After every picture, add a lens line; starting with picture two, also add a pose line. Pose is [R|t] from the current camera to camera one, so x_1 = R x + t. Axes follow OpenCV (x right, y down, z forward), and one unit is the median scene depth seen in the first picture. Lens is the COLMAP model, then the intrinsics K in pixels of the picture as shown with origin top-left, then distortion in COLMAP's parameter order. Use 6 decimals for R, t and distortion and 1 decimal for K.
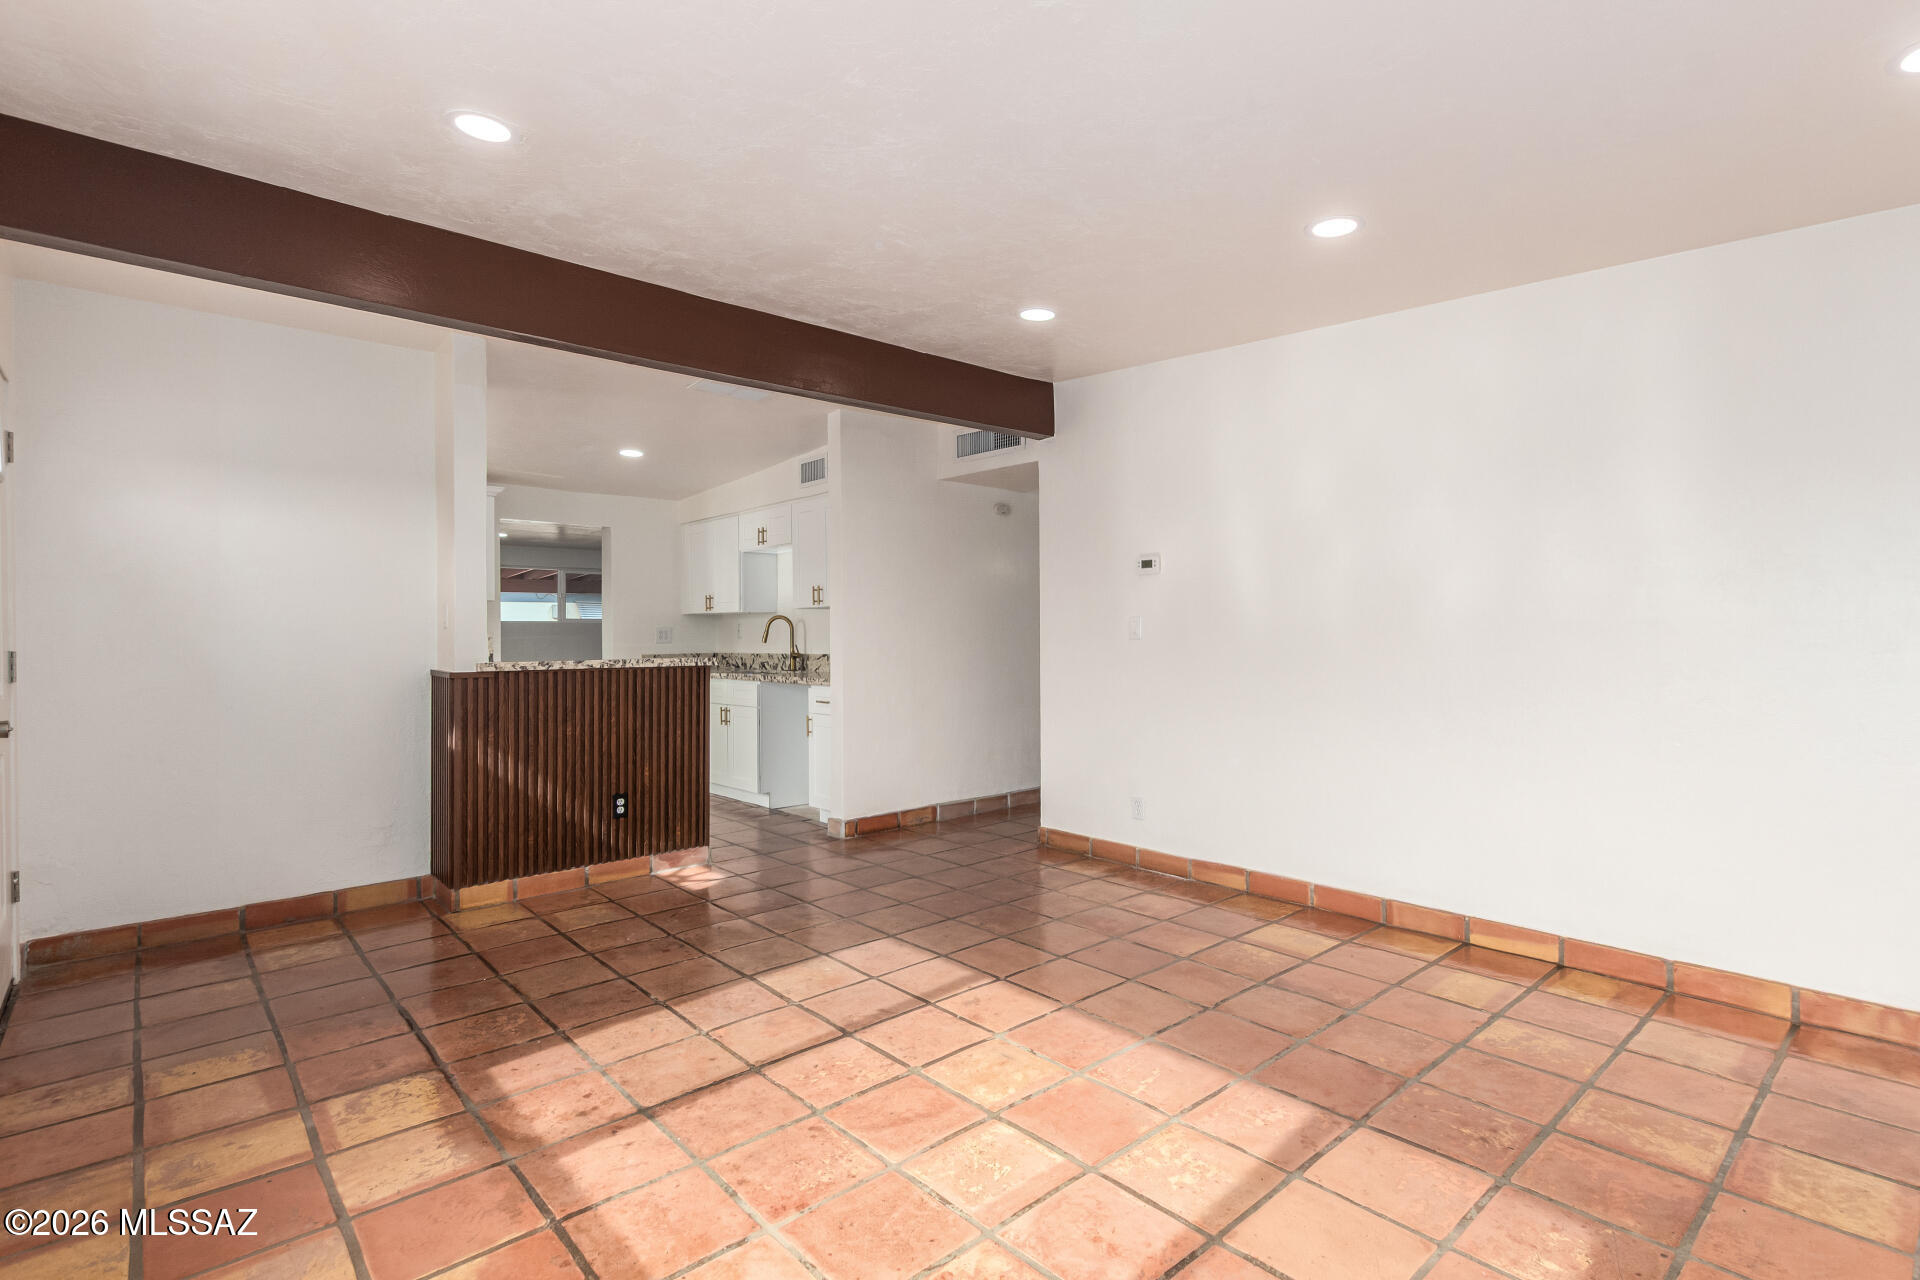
lens RADIAL K [[928.4, 0, 966.3], [0, 928.4, 625.9], [0, 0, 1]] dist [0.001375, 0.000056]
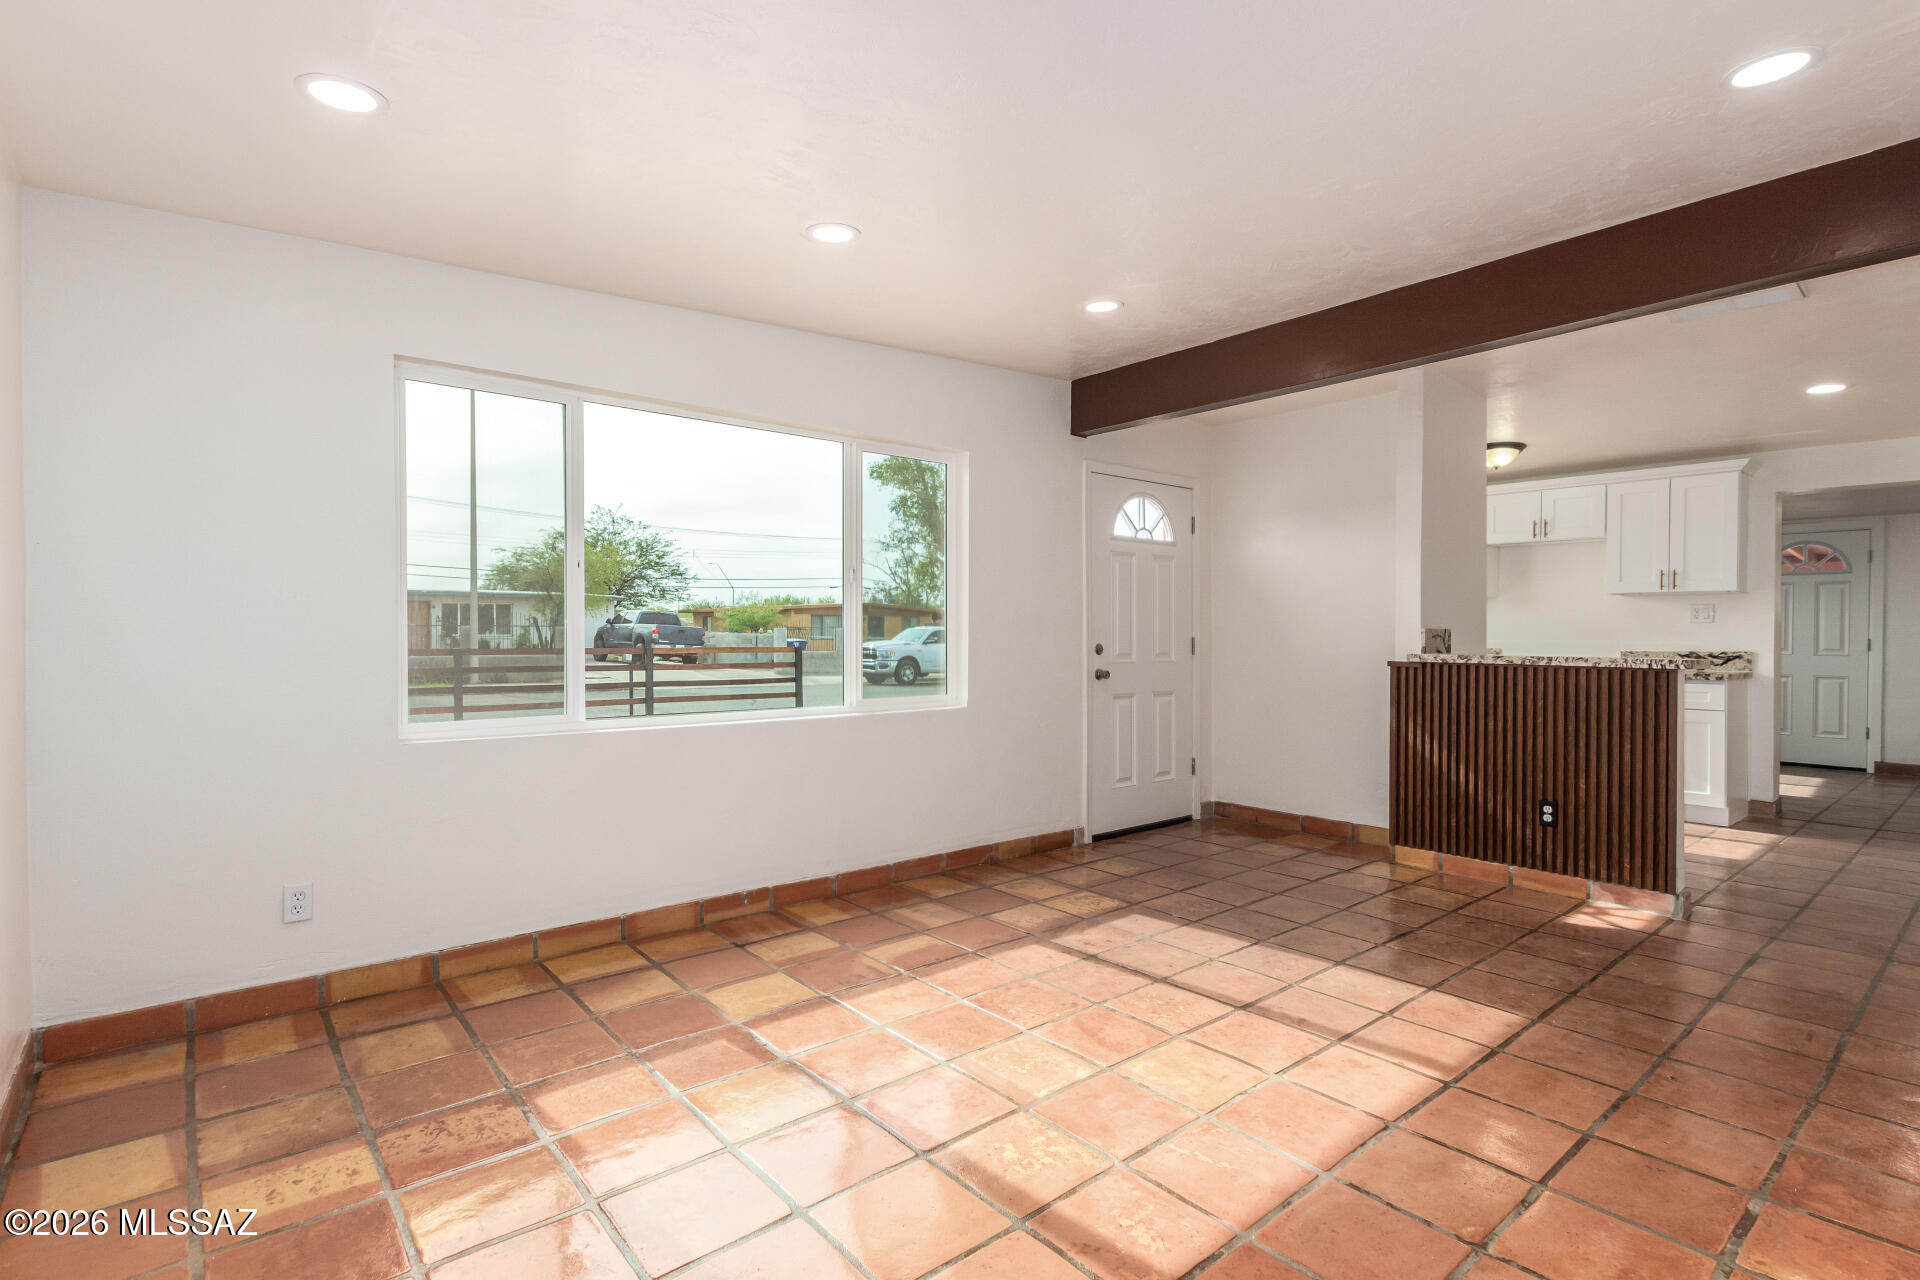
lens RADIAL K [[911.7, 0, 960.0], [0, 911.7, 640.0], [0, 0, 1]] dist [0.001531, 0.000116]
pose [[-0.049142, 0.013586, -0.998699, 0.727386], [0.005502, 0.999896, 0.013332, 0.005137], [0.998777, -0.004839, -0.049211, 0.583757]]
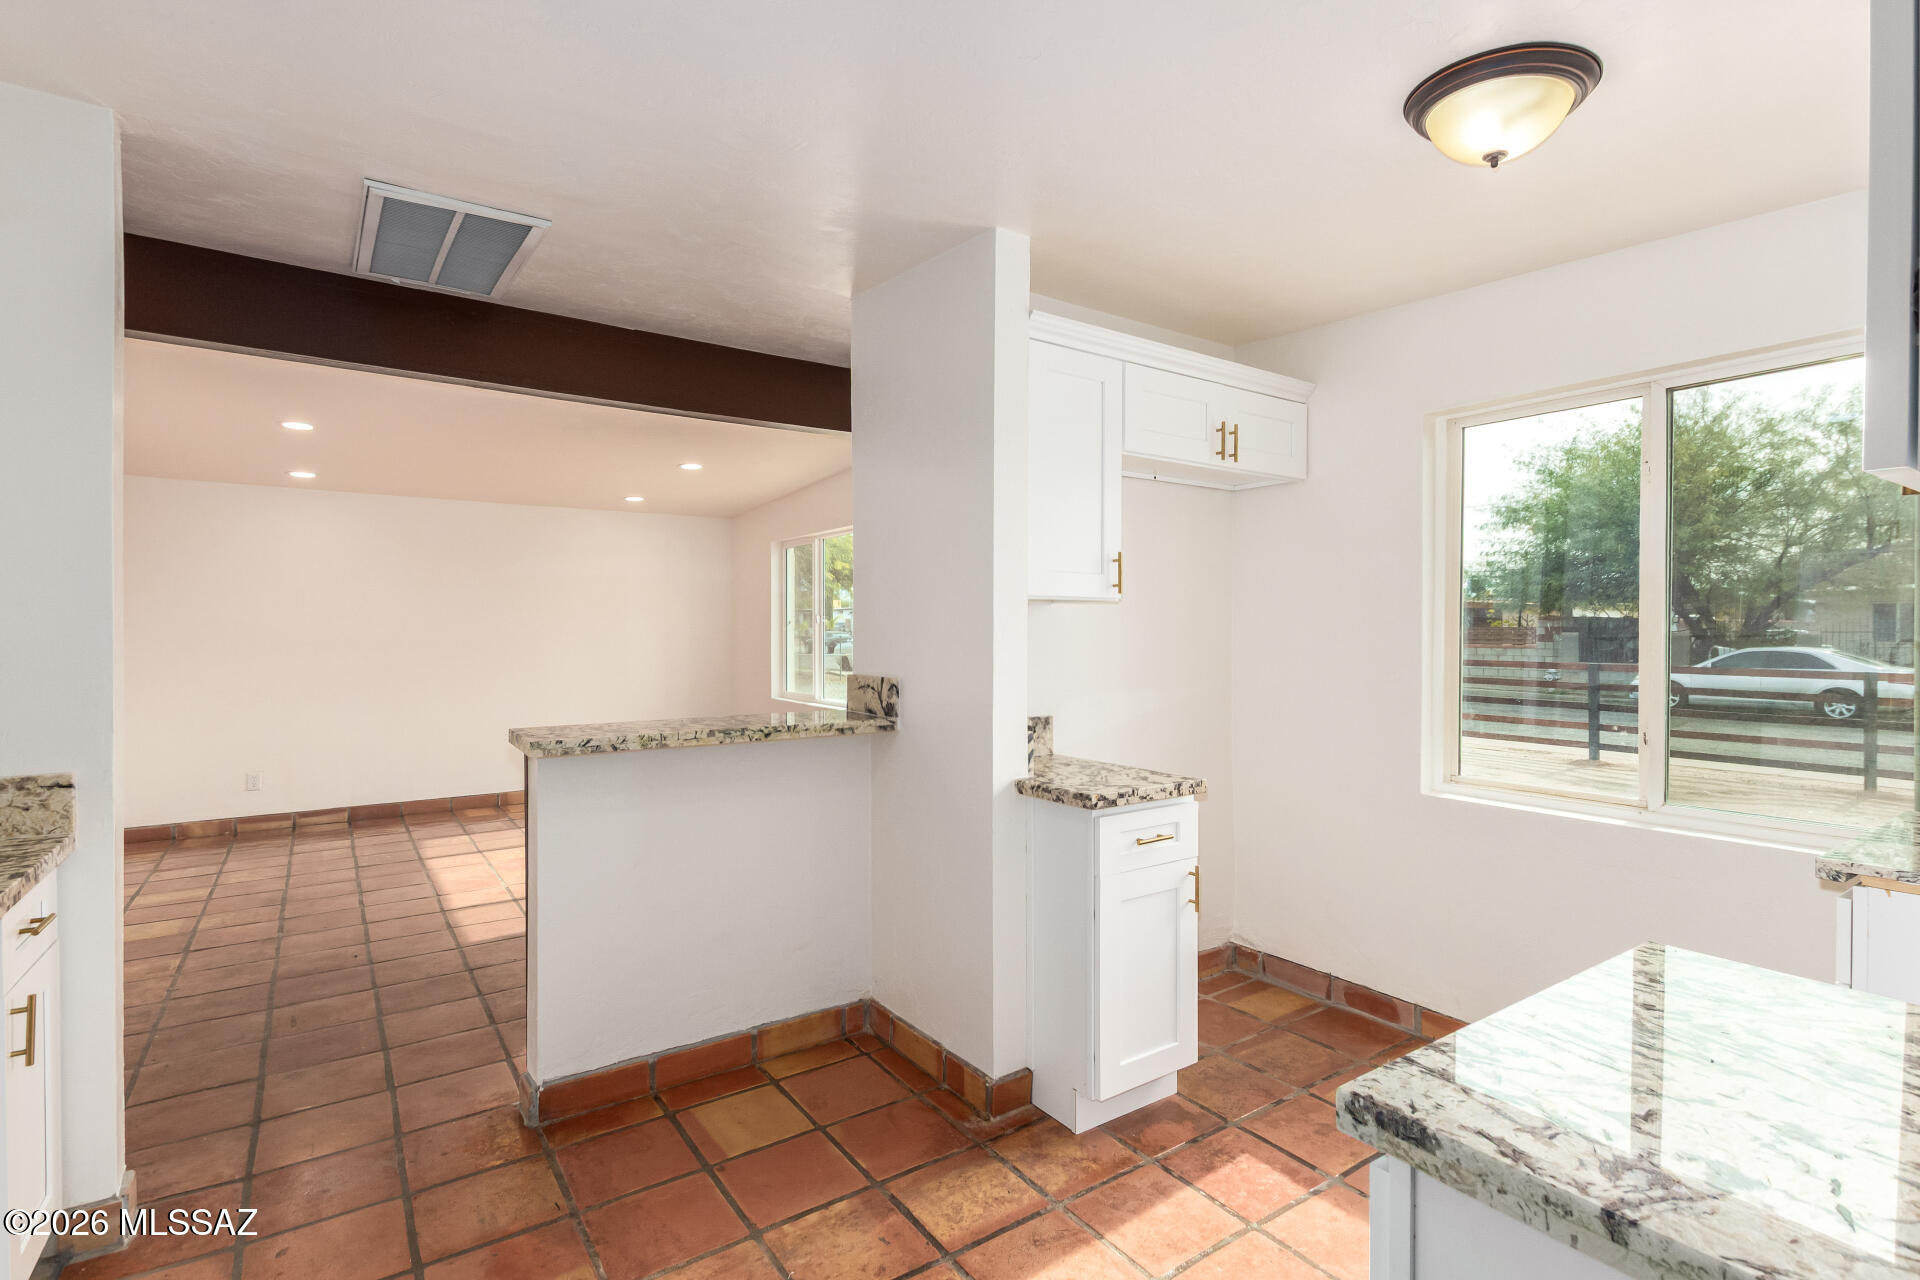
lens RADIAL K [[911.7, 0, 960.0], [0, 911.7, 640.0], [0, 0, 1]] dist [0.001531, 0.000116]
pose [[-0.992603, -0.003985, 0.121342, -0.810519], [-0.002581, 0.999928, 0.011728, -0.033789], [-0.121380, 0.011328, -0.992541, 2.050289]]
